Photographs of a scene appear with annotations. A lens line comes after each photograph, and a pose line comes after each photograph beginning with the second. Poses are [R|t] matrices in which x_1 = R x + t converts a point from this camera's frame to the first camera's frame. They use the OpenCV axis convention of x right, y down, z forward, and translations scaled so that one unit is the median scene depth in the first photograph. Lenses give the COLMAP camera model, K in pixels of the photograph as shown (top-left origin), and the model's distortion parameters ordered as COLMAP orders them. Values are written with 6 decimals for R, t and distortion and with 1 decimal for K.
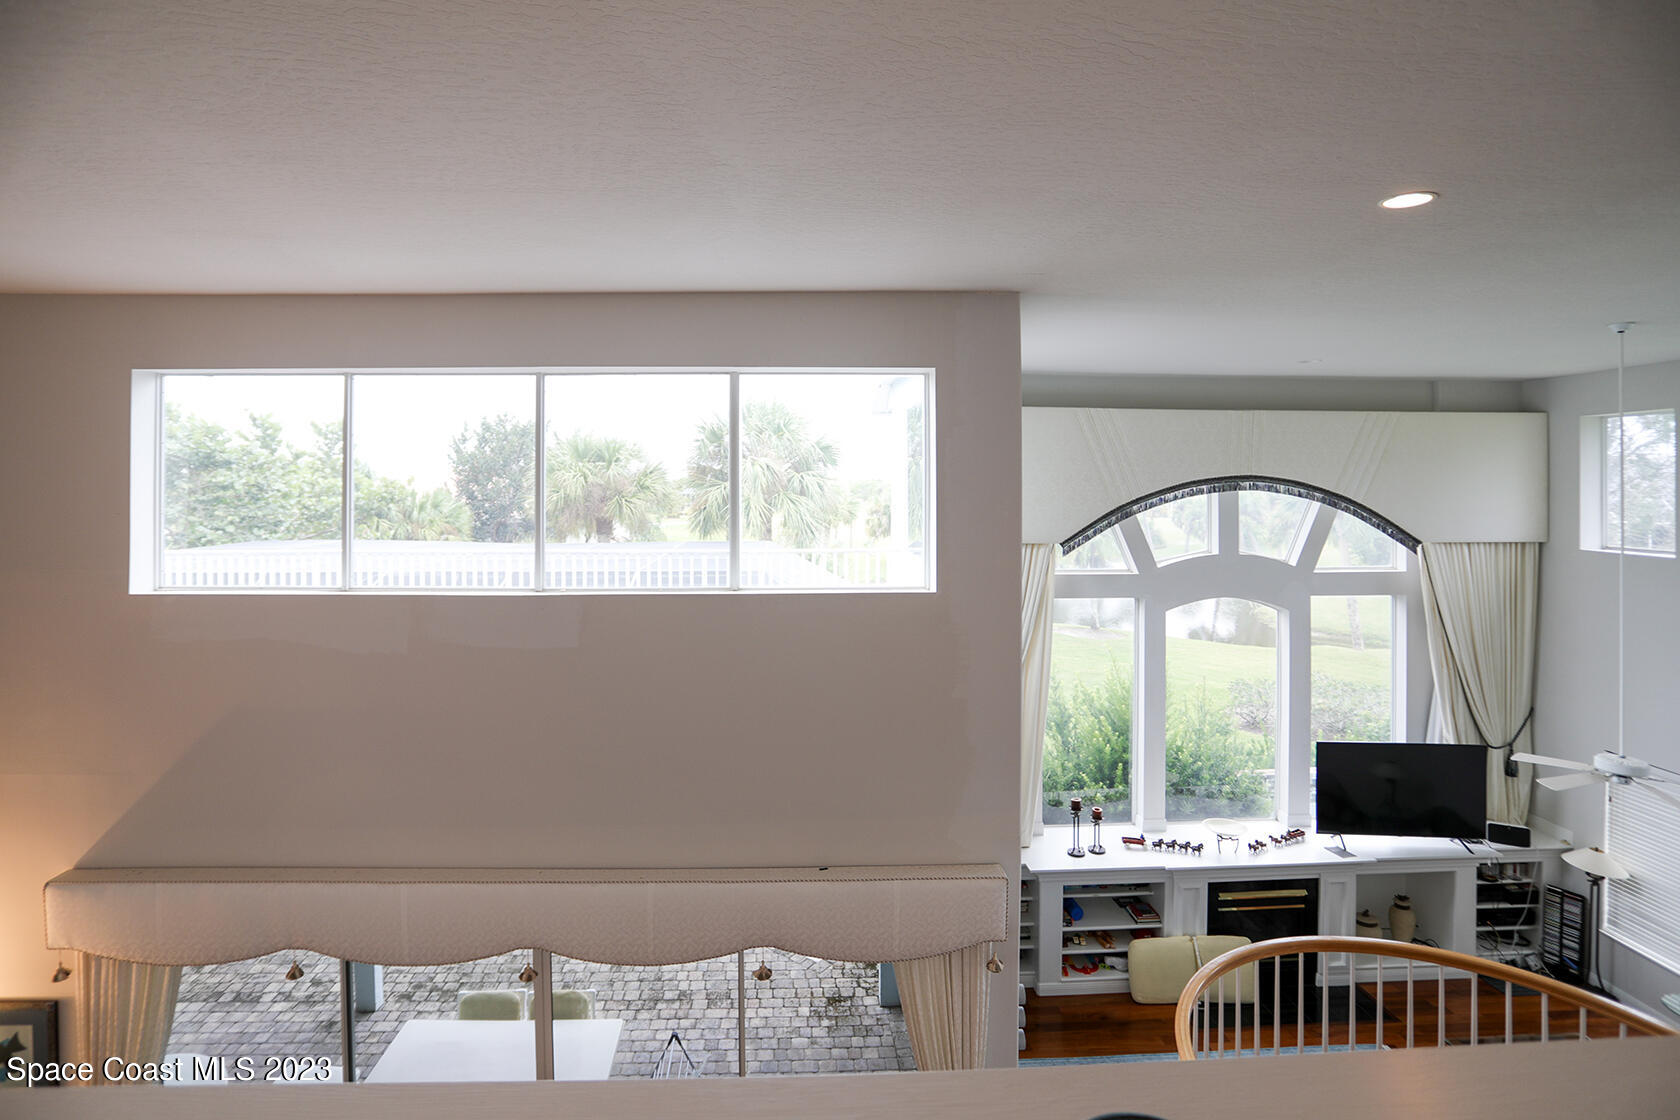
lens RADIAL K [[830.1, 0, 735.8], [0, 830.1, 482.2], [0, 0, 1]] dist [-0.033446, 0.000695]
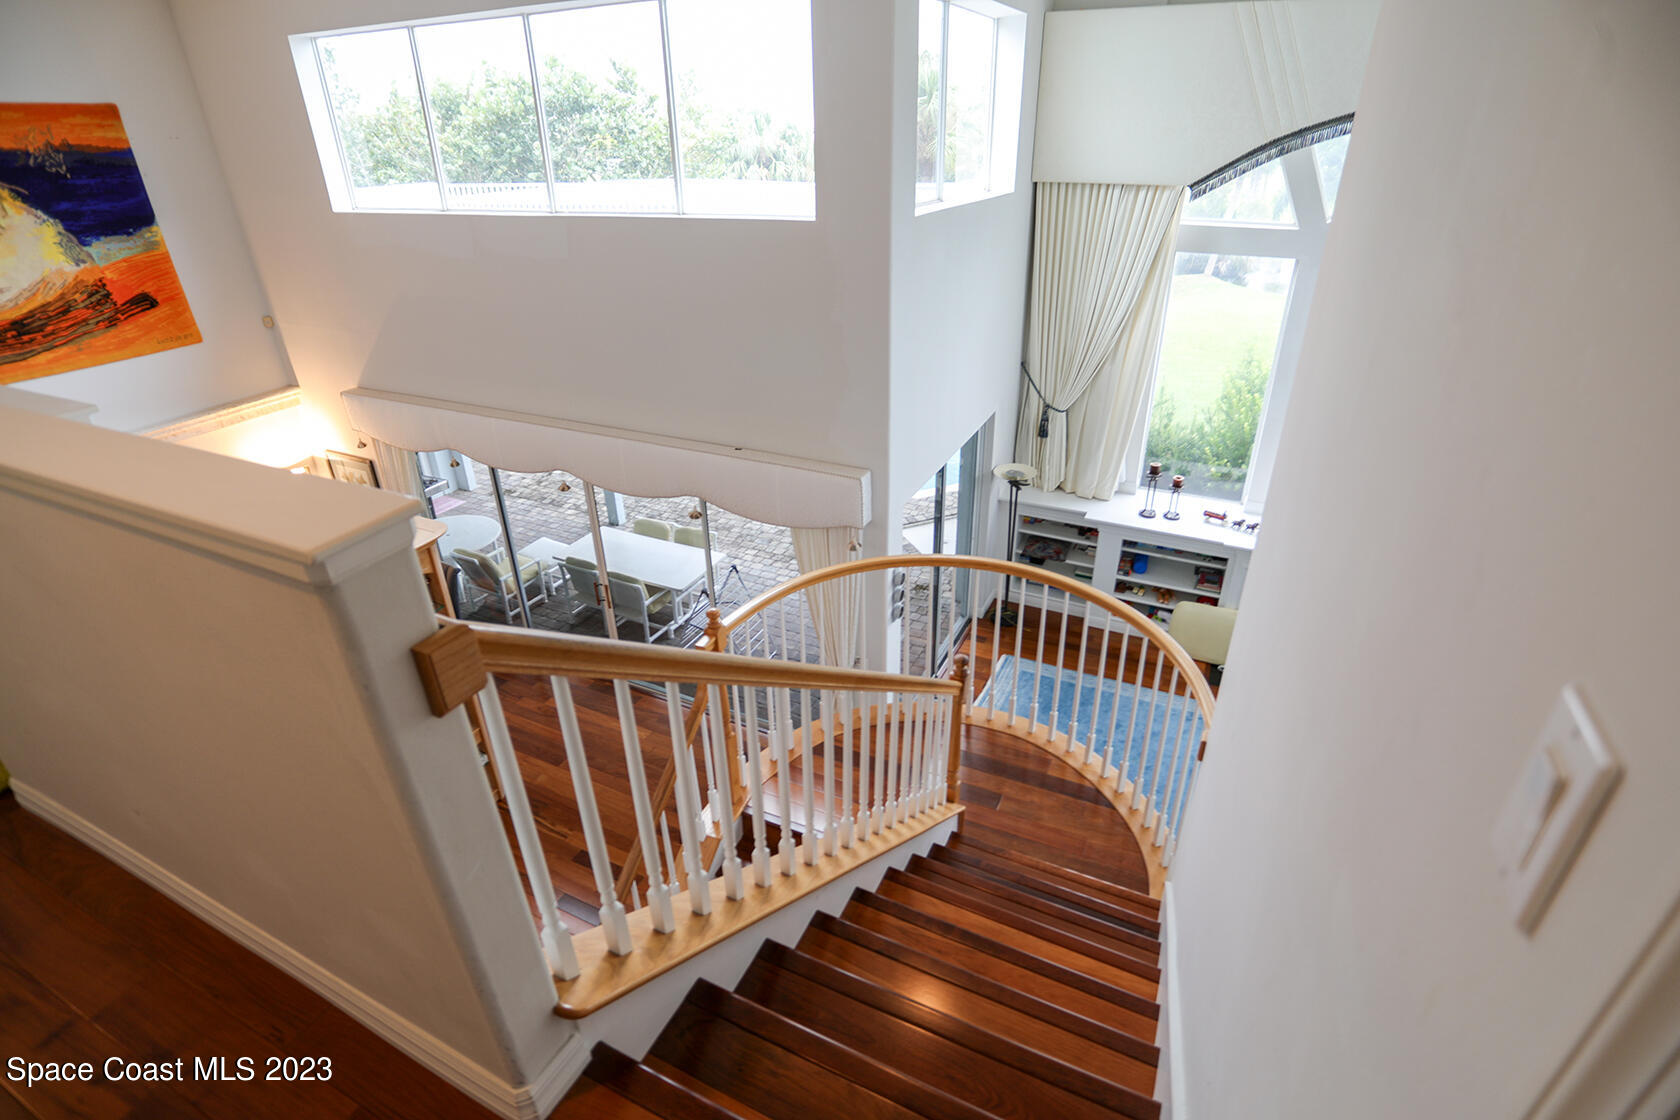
lens RADIAL K [[811.7, 0, 853.4], [0, 811.7, 533.0], [0, 0, 1]] dist [-0.033400, 0.011267]
pose [[0.887281, 0.193968, -0.418460, 0.515041], [0.017732, 0.892255, 0.451183, 0.012944], [0.460889, -0.407746, 0.788242, 0.030013]]
